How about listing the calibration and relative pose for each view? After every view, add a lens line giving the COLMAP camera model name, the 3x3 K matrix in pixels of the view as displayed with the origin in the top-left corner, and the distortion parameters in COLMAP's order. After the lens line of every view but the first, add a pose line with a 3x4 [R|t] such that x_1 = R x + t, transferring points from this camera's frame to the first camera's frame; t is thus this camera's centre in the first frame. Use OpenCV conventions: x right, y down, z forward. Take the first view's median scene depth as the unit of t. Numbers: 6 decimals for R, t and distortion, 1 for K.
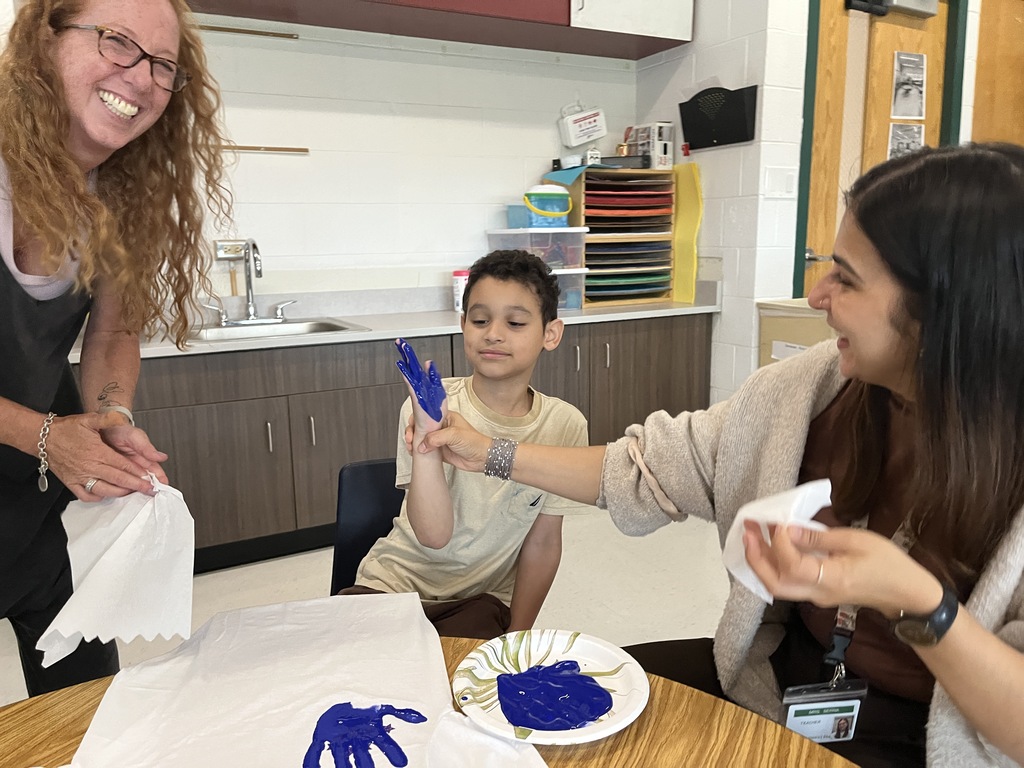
lens RADIAL K [[796.7, 0, 500.2], [0, 796.7, 390.4], [0, 0, 1]] dist [0.078444, -0.101724]
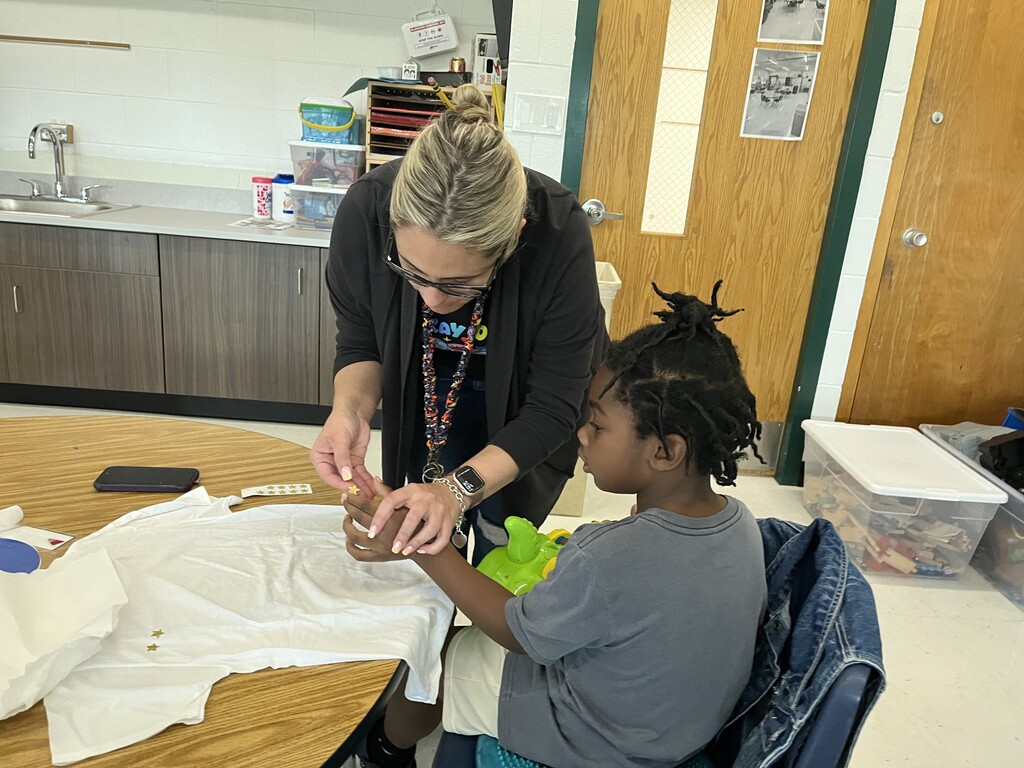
lens RADIAL K [[783.8, 0, 507.8], [0, 783.8, 378.6], [0, 0, 1]] dist [0.022219, -0.004647]
pose [[0.879708, 0.220915, -0.421082, 0.687559], [-0.181519, 0.974484, 0.132028, -0.089704], [0.439504, -0.039711, 0.897362, 0.238299]]
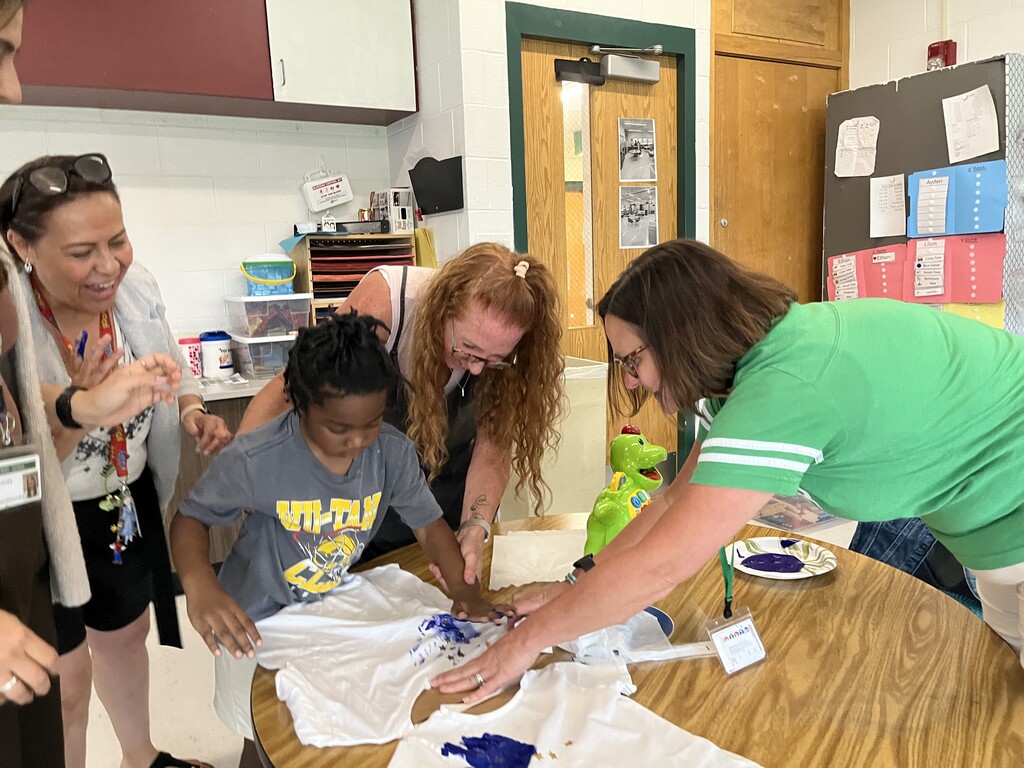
lens RADIAL K [[771.9, 0, 512.0], [0, 771.9, 384.0], [0, 0, 1]] dist [0.068951, -0.092415]
pose [[0.998871, -0.026753, 0.039250, 0.312418], [0.028022, 0.999090, -0.032153, -0.050428], [-0.038355, 0.033216, 0.998712, 0.017198]]
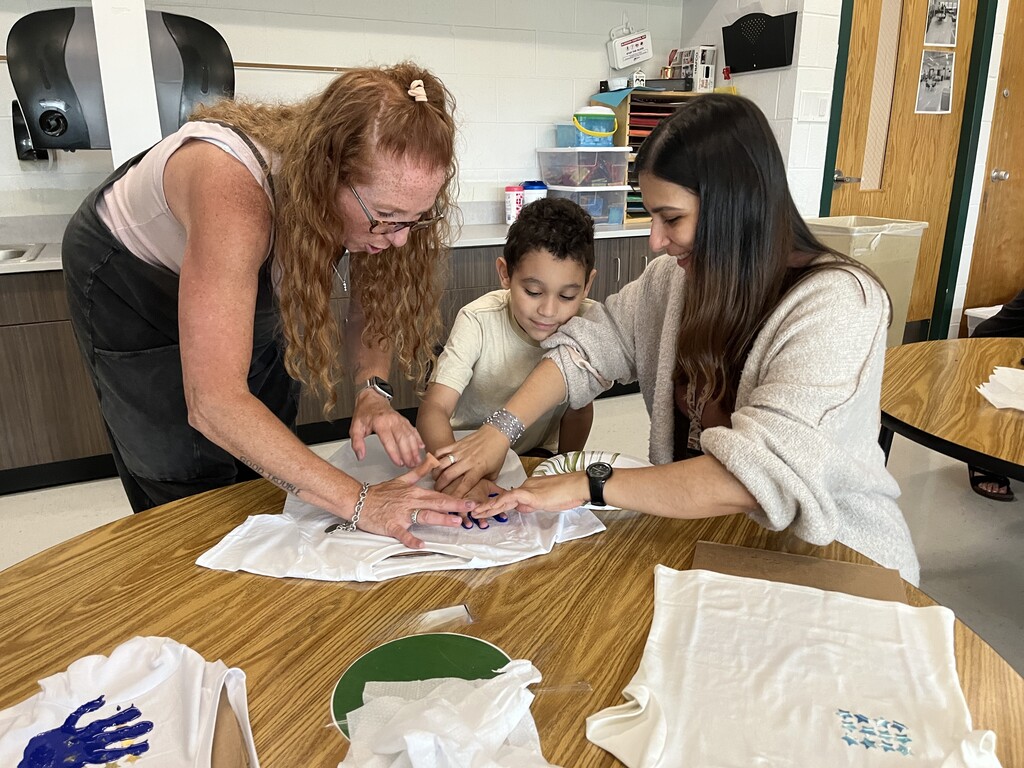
lens RADIAL K [[771.9, 0, 512.0], [0, 771.9, 384.0], [0, 0, 1]] dist [0.068951, -0.092415]
pose [[0.999274, 0.023354, -0.030103, -0.011819], [-0.020259, 0.994850, 0.099317, 0.012365], [0.032267, -0.098635, 0.994600, -0.075216]]
